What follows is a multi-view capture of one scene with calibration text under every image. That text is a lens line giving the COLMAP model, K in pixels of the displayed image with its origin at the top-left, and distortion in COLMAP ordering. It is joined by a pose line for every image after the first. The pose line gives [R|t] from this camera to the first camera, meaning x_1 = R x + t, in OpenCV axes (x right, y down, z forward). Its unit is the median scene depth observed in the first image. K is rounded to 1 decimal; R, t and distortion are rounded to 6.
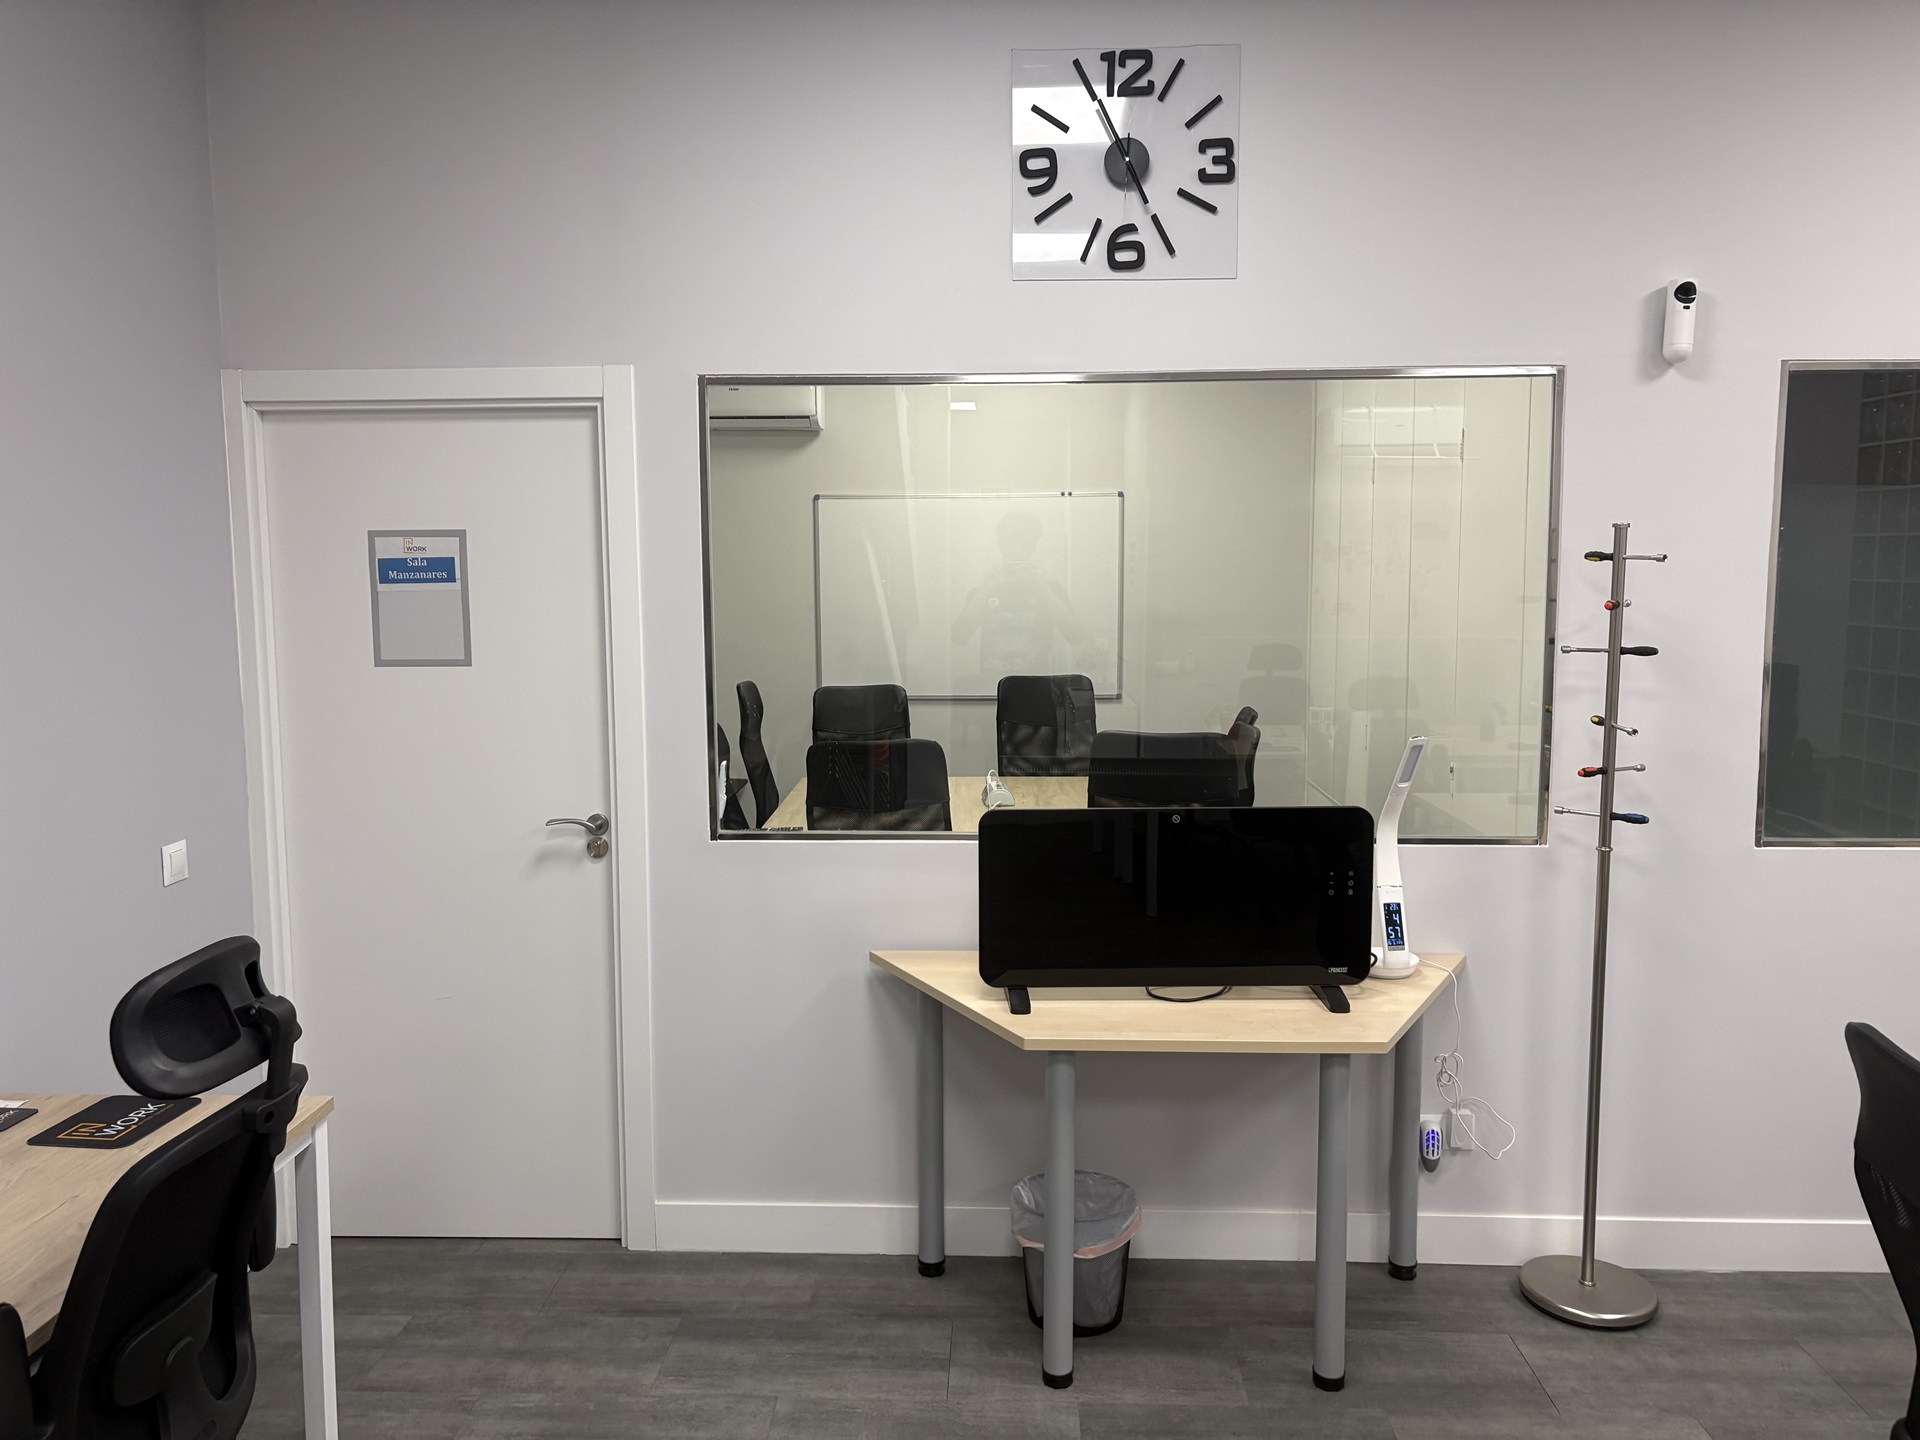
lens RADIAL K [[1451.2, 0, 960.6], [0, 1451.2, 718.0], [0, 0, 1]] dist [0.027371, -0.034608]
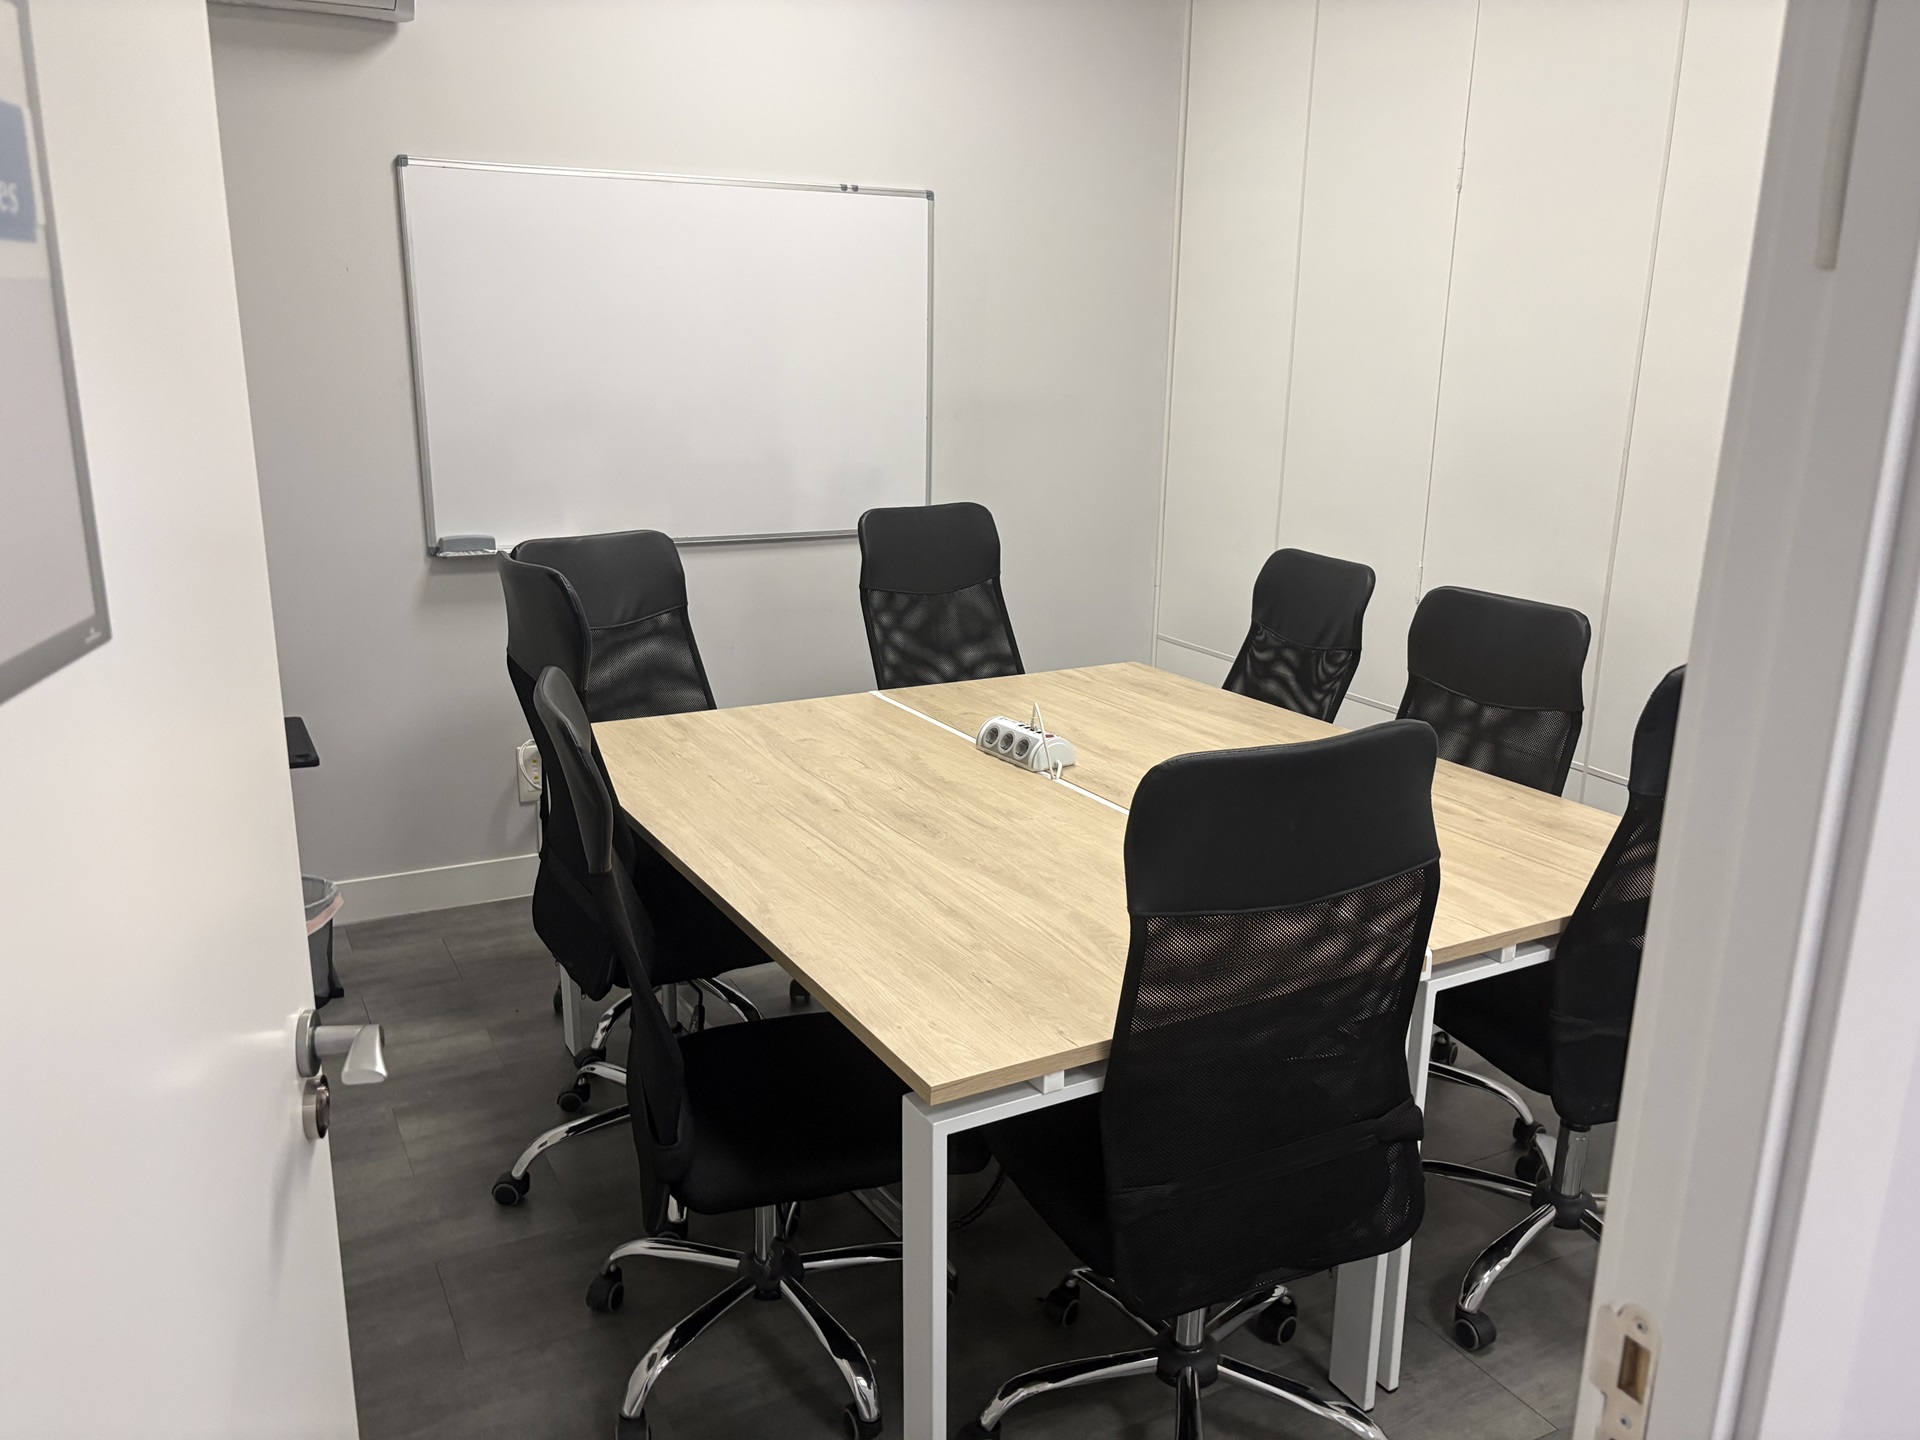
lens RADIAL K [[1451.2, 0, 954.8], [0, 1451.2, 728.4], [0, 0, 1]] dist [0.027371, -0.034608]
pose [[0.851928, -0.121930, 0.509265, -0.233480], [0.046927, 0.986378, 0.157659, -0.025499], [-0.521551, -0.110415, 0.846045, 0.444852]]
